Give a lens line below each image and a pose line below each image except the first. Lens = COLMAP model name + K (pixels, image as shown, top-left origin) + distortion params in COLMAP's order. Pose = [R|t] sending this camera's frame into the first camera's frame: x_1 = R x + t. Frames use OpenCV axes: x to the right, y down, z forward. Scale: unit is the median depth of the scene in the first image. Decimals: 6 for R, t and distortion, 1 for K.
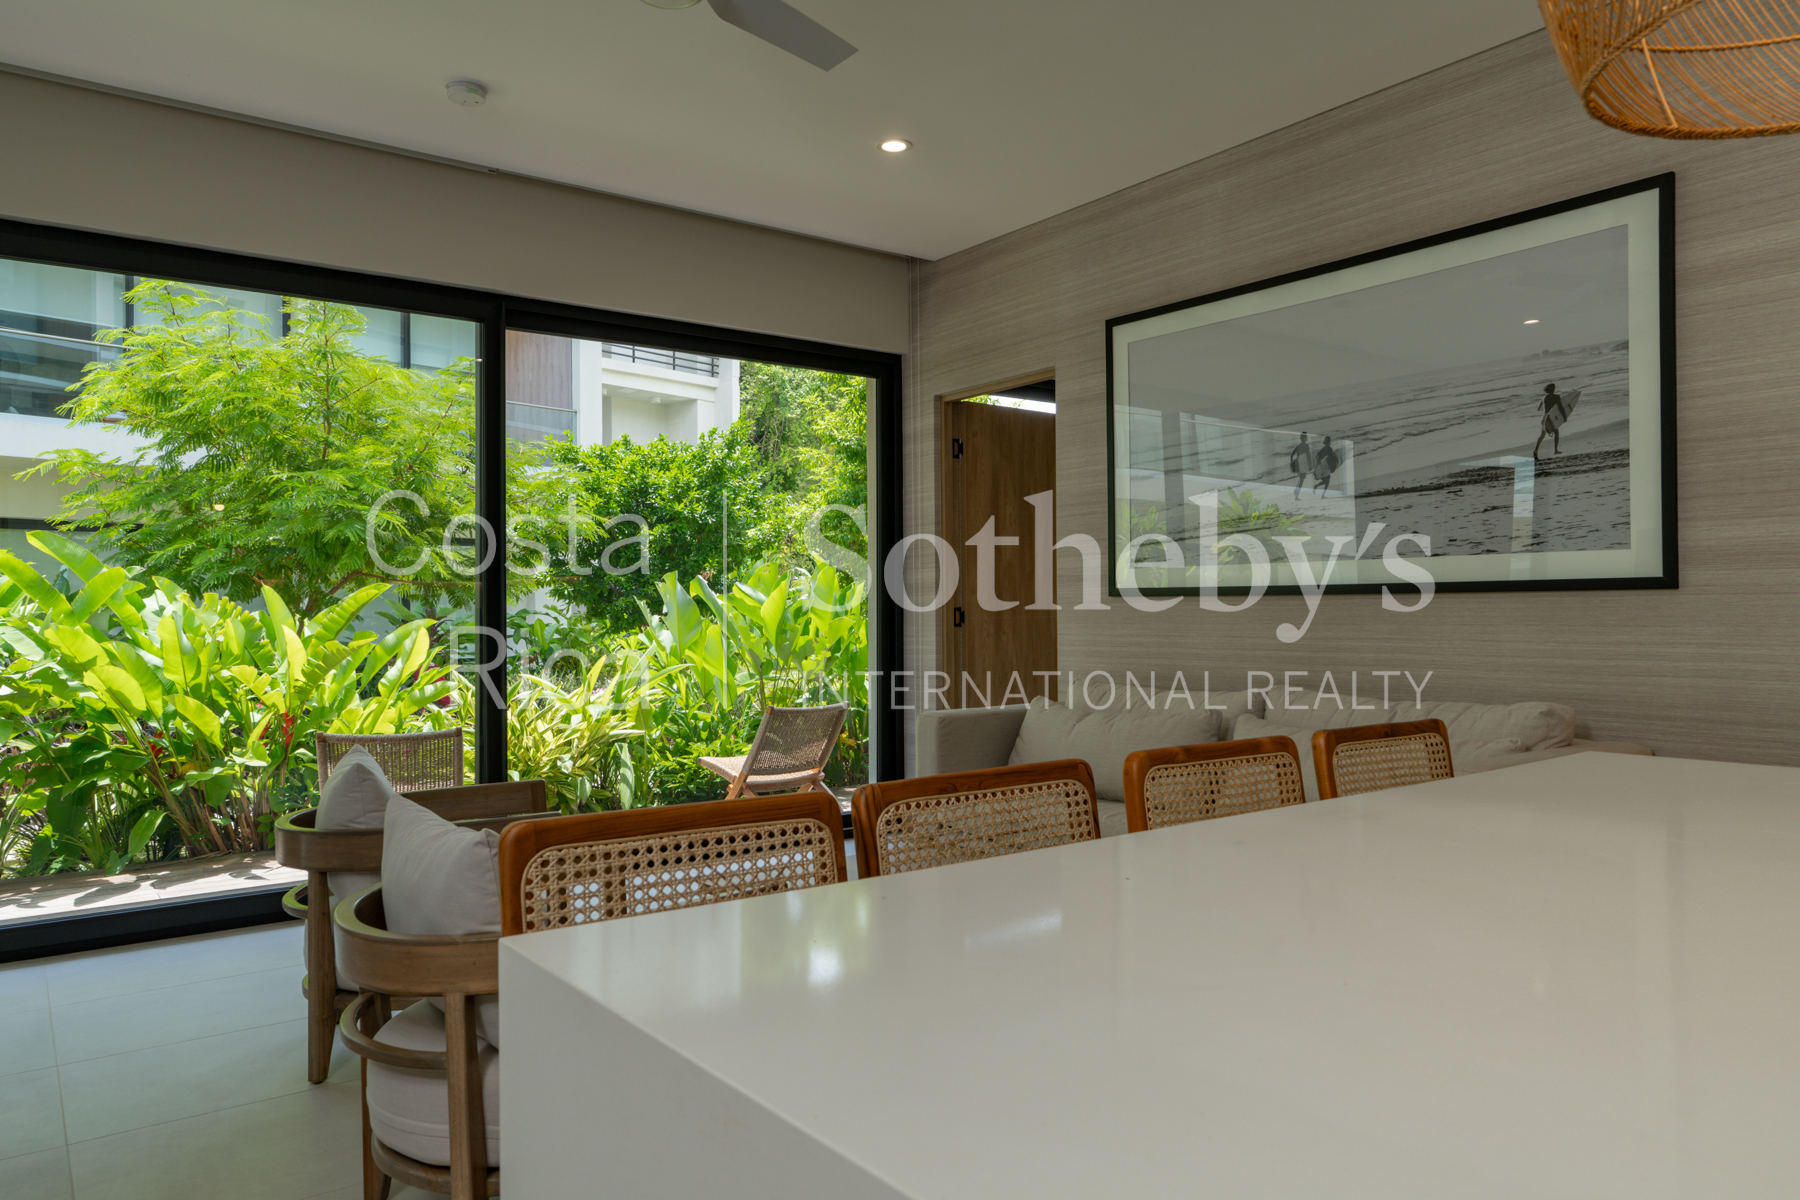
lens RADIAL K [[1225.3, 0, 900.0], [0, 1225.3, 600.0], [0, 0, 1]] dist [0.003936, 0.001163]
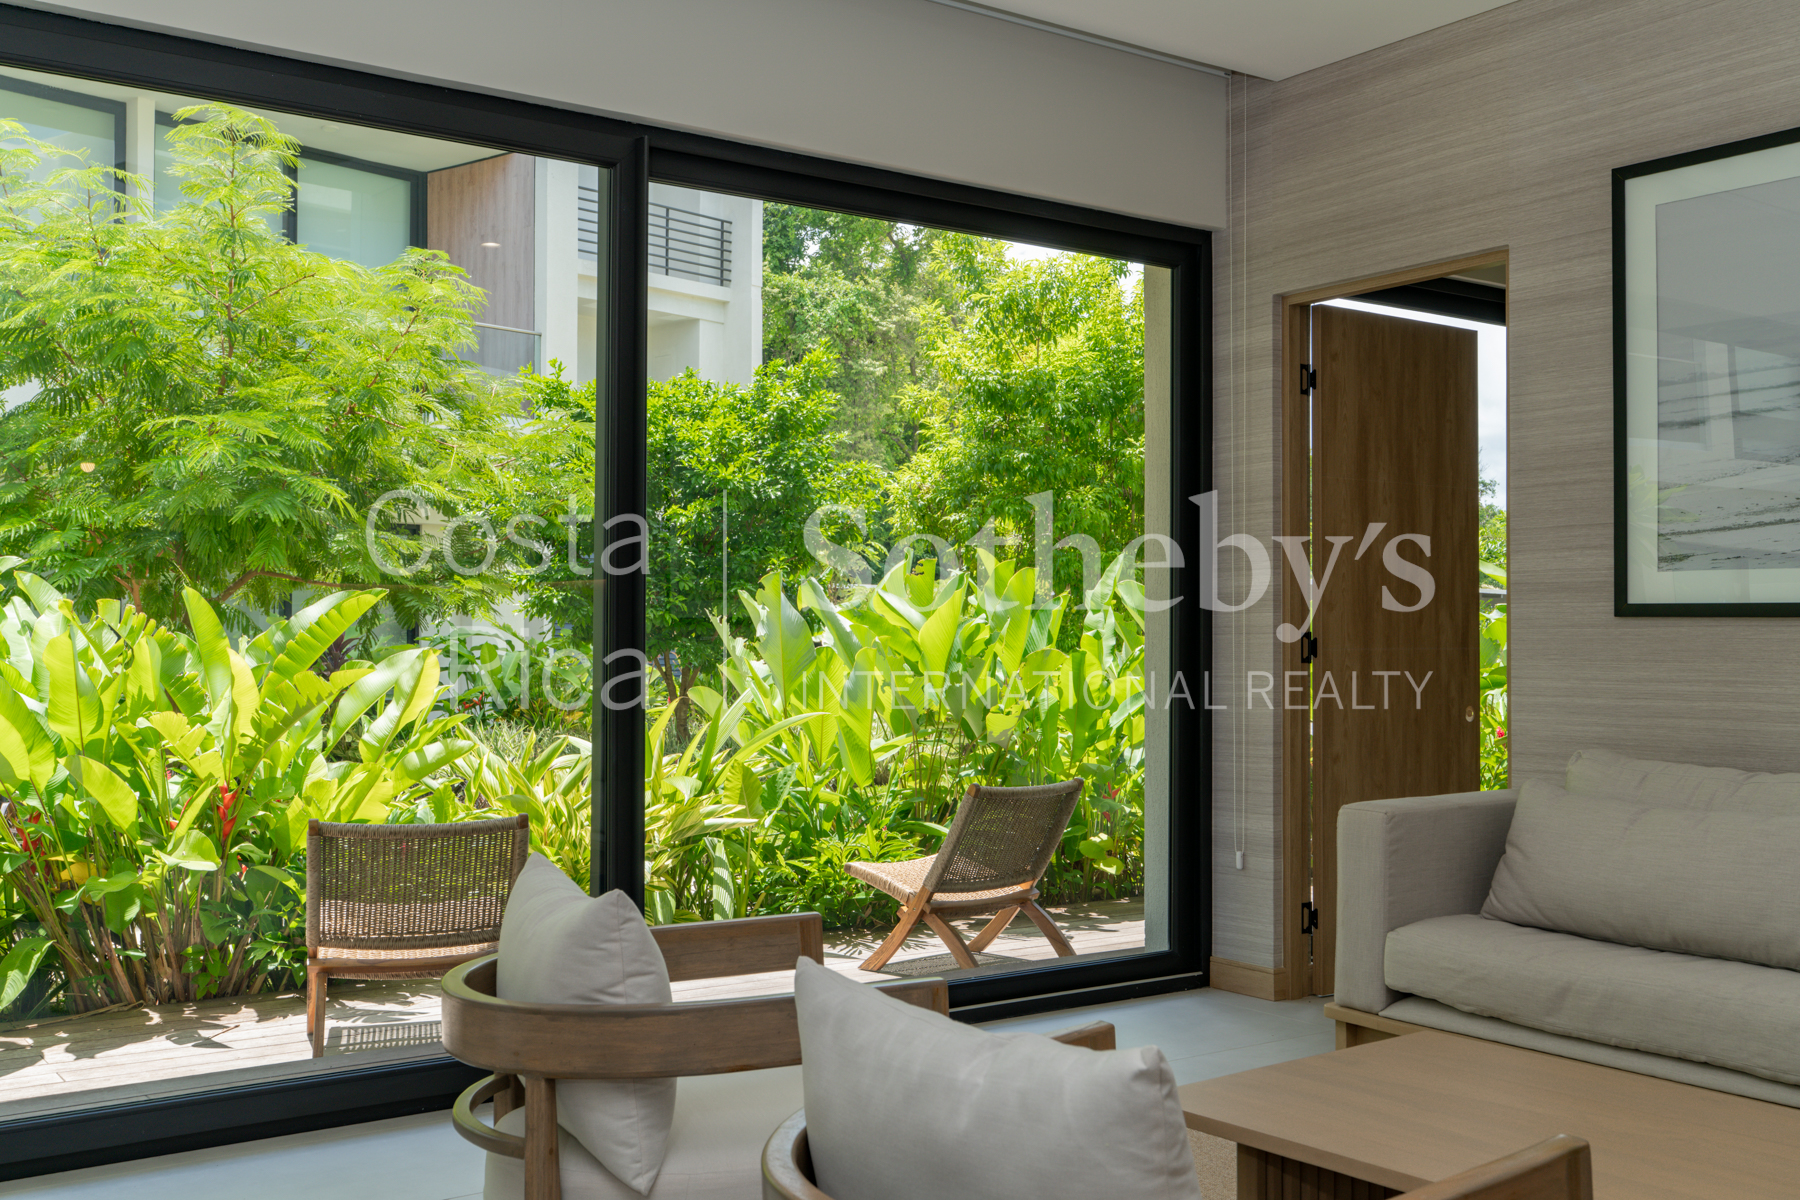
lens RADIAL K [[1795.1, 0, 900.0], [0, 1795.1, 600.0], [0, 0, 1]] dist [-0.002304, 0.018420]
pose [[0.999747, 0.009719, -0.020307, -0.130720], [-0.009944, 0.999890, -0.010989, 0.001635], [0.020198, 0.011188, 0.999733, 0.070226]]
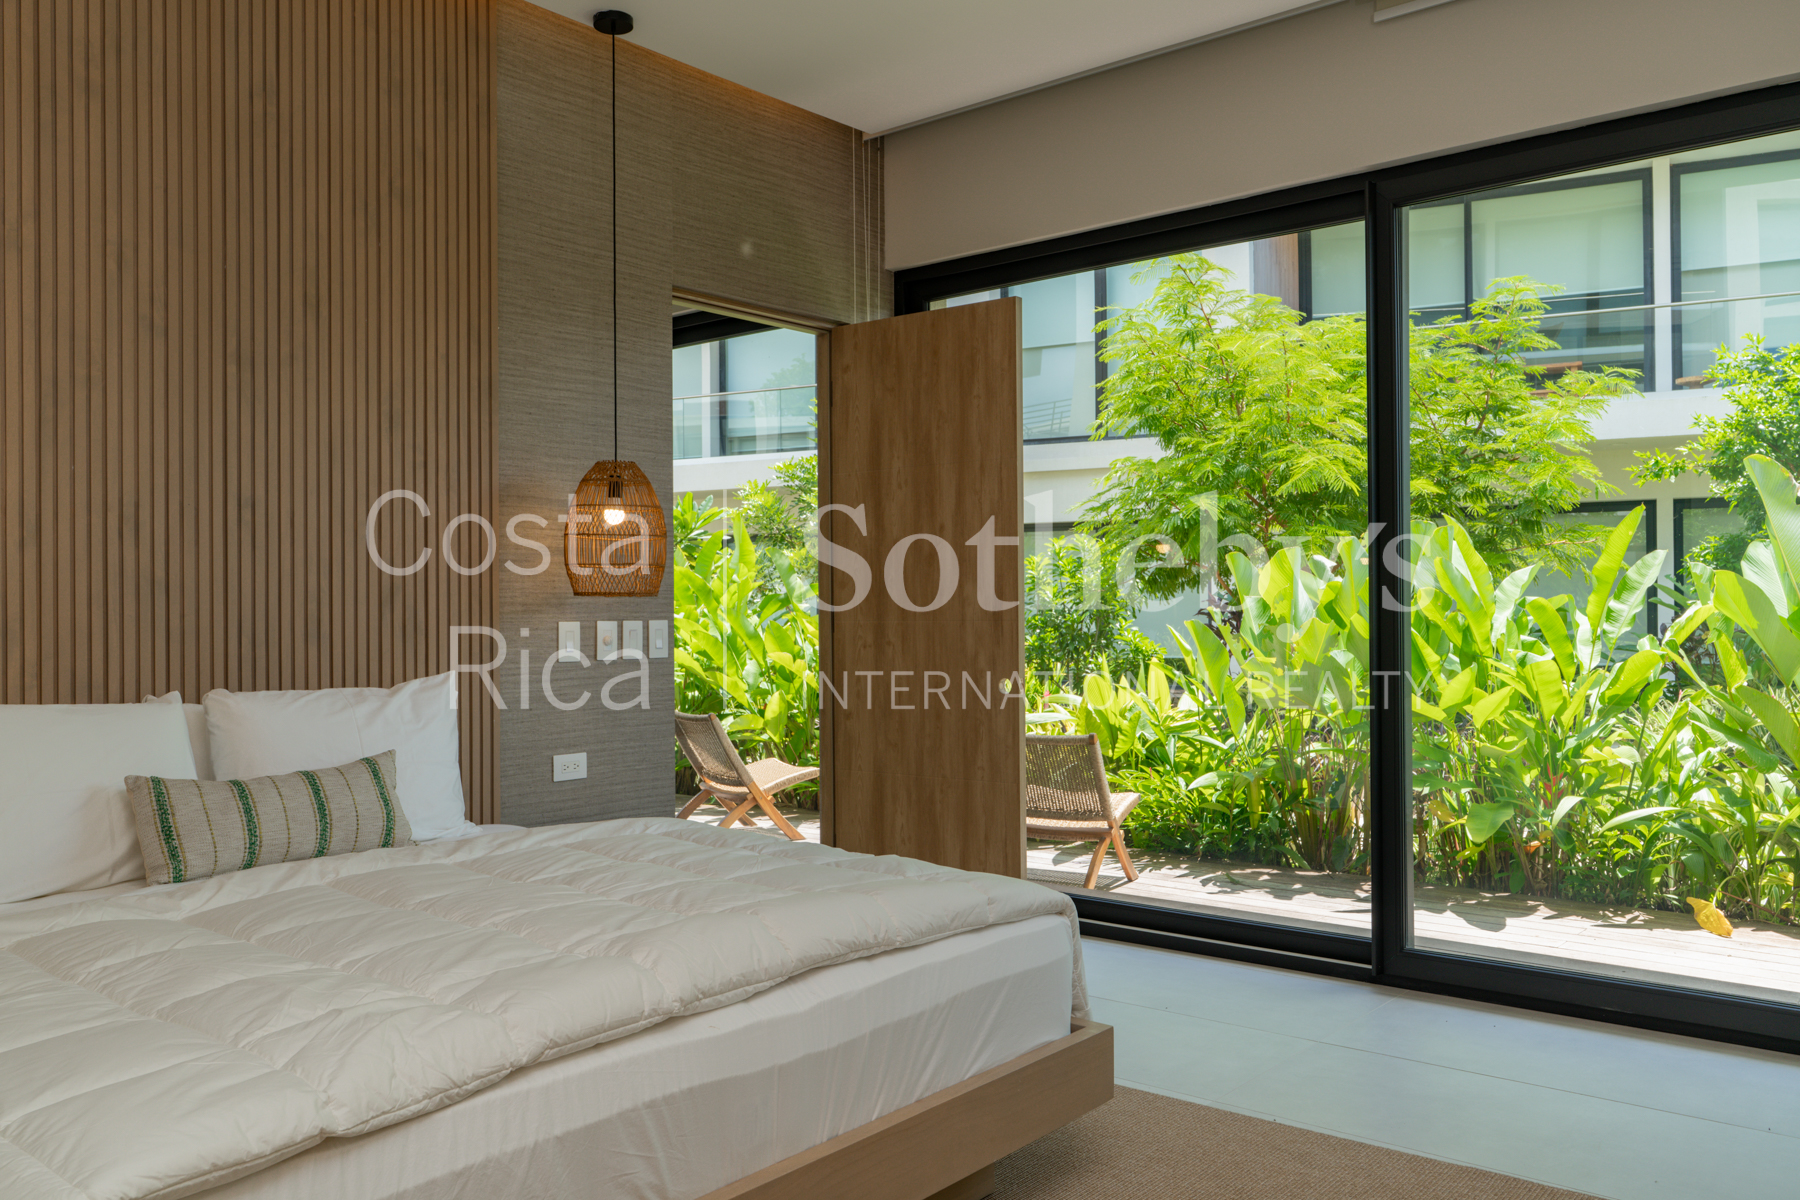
lens RADIAL K [[1437.6, 0, 900.0], [0, 1437.6, 600.0], [0, 0, 1]] dist [-0.005296, -0.003454]
pose [[0.249080, -0.004176, -0.968474, 0.821522], [0.016443, 0.999865, -0.000083, 0.002269], [0.968343, -0.015904, 0.249115, 0.750160]]
